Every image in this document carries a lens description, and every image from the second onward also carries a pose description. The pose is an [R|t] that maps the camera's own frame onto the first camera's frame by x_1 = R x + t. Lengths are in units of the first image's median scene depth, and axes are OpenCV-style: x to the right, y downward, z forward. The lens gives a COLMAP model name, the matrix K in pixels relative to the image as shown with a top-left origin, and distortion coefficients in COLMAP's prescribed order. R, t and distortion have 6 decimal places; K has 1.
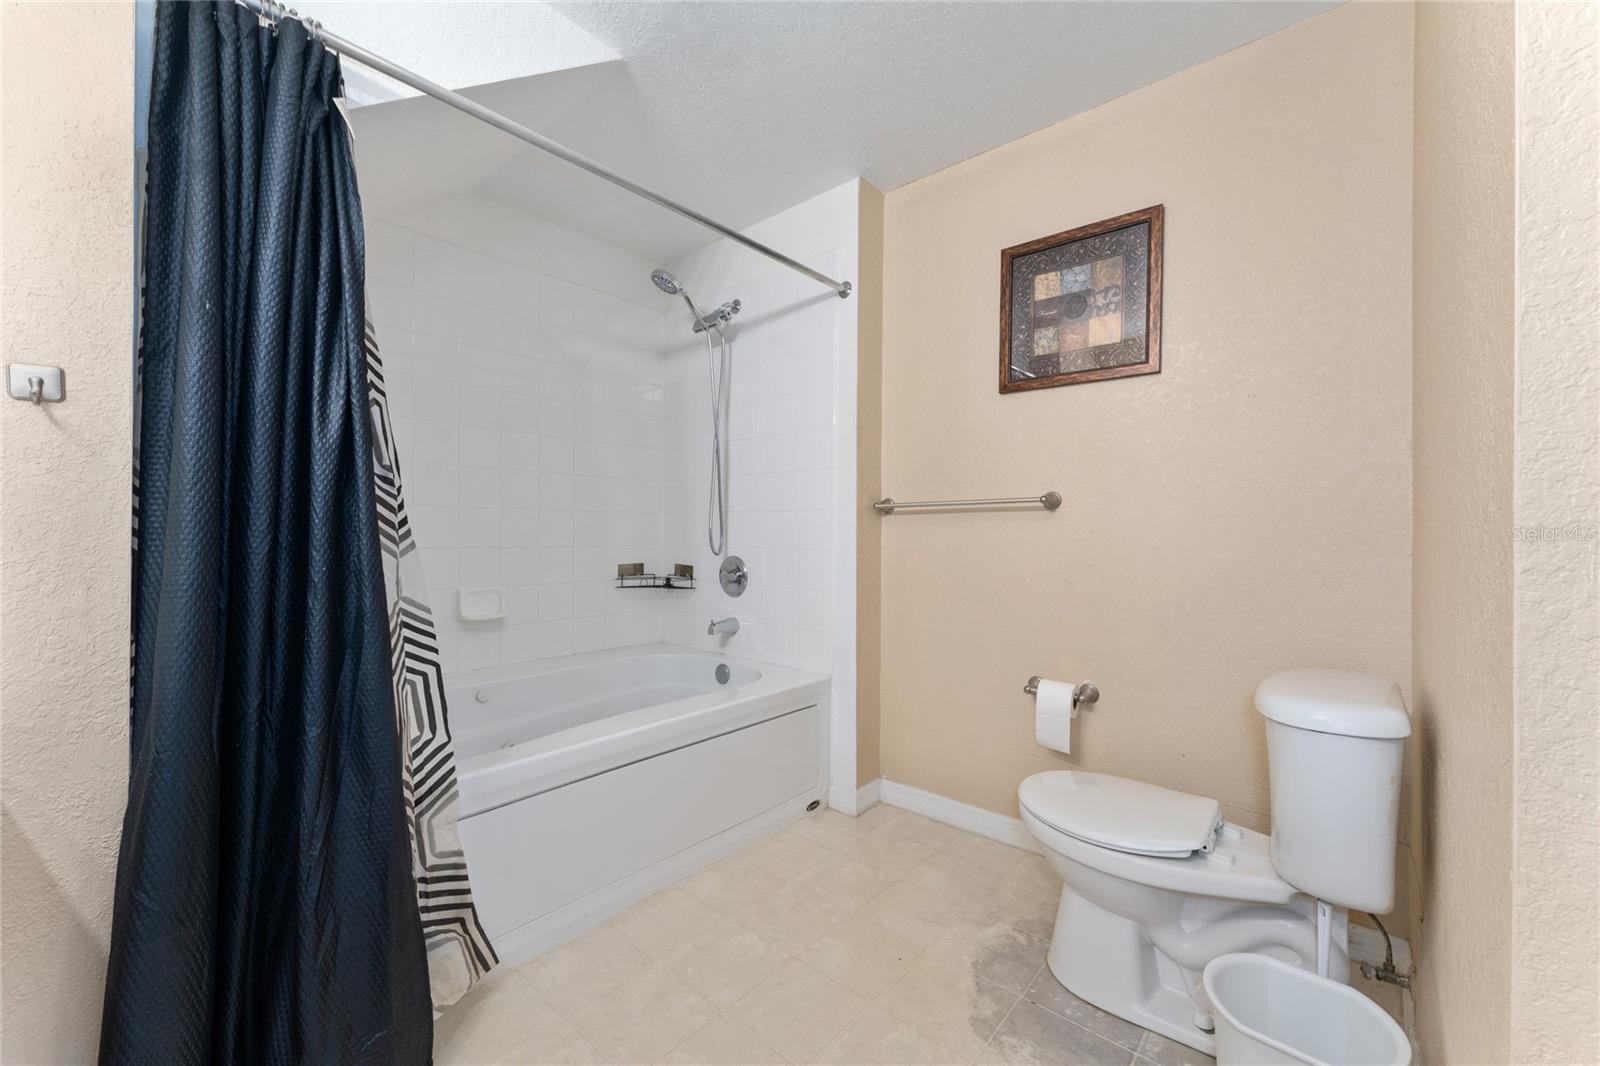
lens RADIAL K [[648.2, 0, 805.8], [0, 648.2, 530.1], [0, 0, 1]] dist [-0.000354, 0.000181]
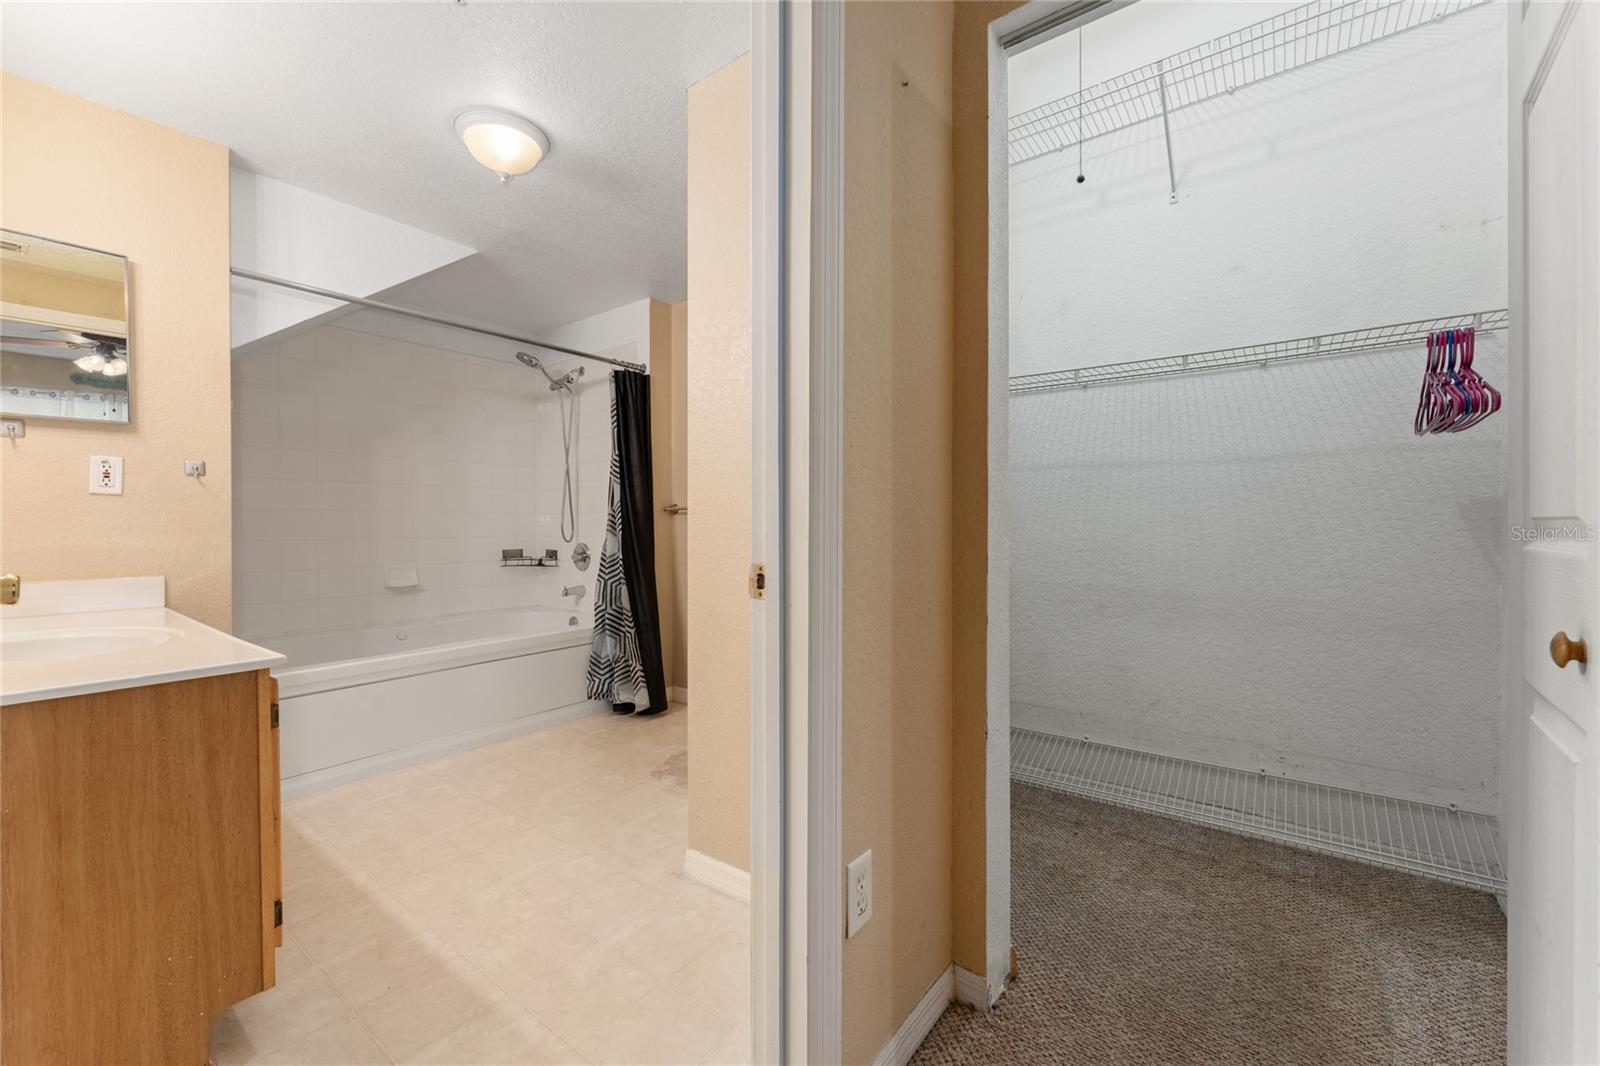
lens RADIAL K [[648.2, 0, 805.8], [0, 648.2, 530.1], [0, 0, 1]] dist [-0.000354, 0.000181]
pose [[0.997603, -0.007914, 0.068738, 0.290218], [0.007300, 0.999931, 0.009181, 0.001482], [-0.068806, -0.008657, 0.997593, -0.487466]]
